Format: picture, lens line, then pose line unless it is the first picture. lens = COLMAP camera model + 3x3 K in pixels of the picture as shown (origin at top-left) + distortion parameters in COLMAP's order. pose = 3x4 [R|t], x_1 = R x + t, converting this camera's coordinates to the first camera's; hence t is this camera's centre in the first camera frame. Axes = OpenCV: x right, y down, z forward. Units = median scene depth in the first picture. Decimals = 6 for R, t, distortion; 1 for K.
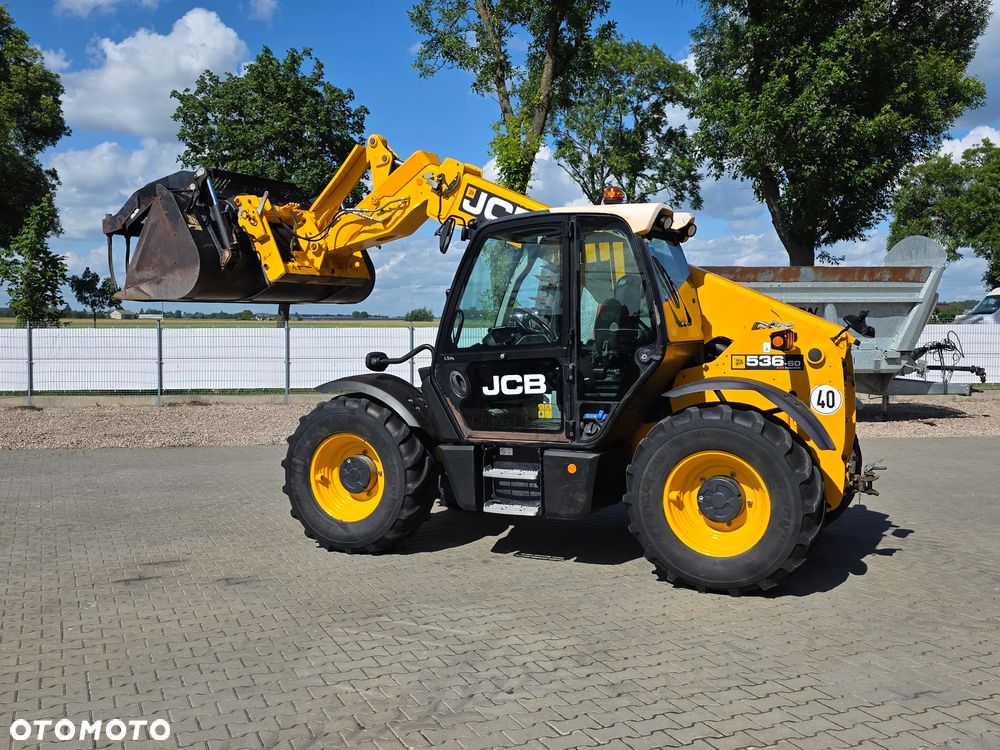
lens RADIAL K [[976.8, 0, 505.5], [0, 976.8, 369.5], [0, 0, 1]] dist [0.097920, -0.154629]
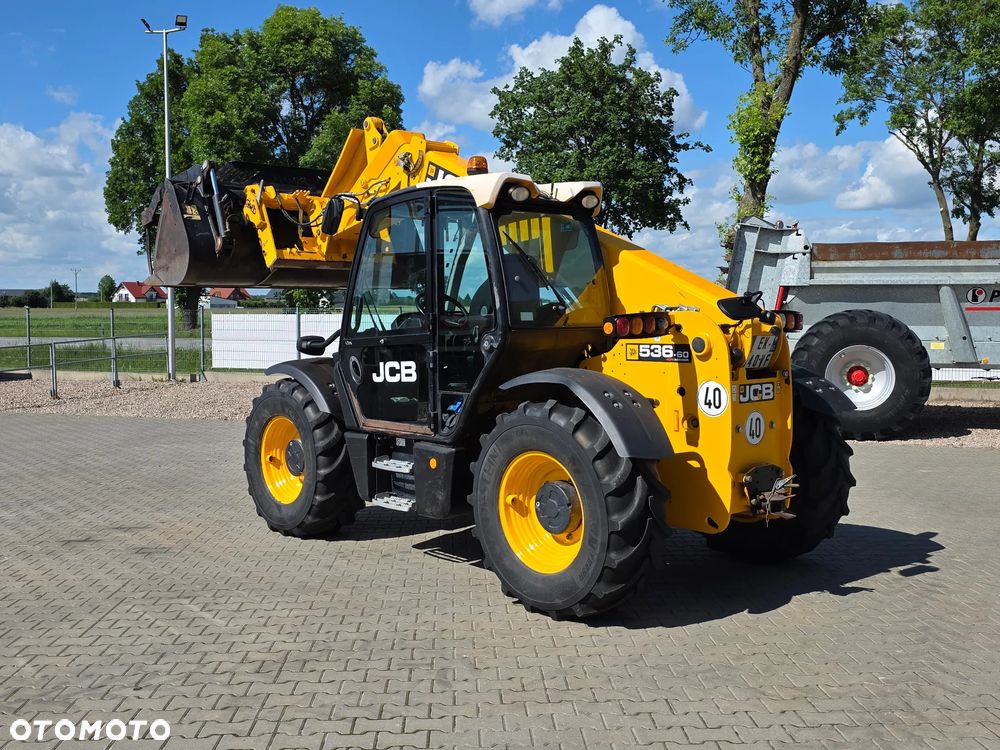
lens RADIAL K [[976.8, 0, 505.5], [0, 976.8, 369.5], [0, 0, 1]] dist [0.097920, -0.154629]
pose [[0.928064, 0.023543, -0.371677, 0.458766], [-0.018687, 0.999687, 0.016662, -0.004545], [0.371953, -0.008518, 0.928213, 0.158505]]
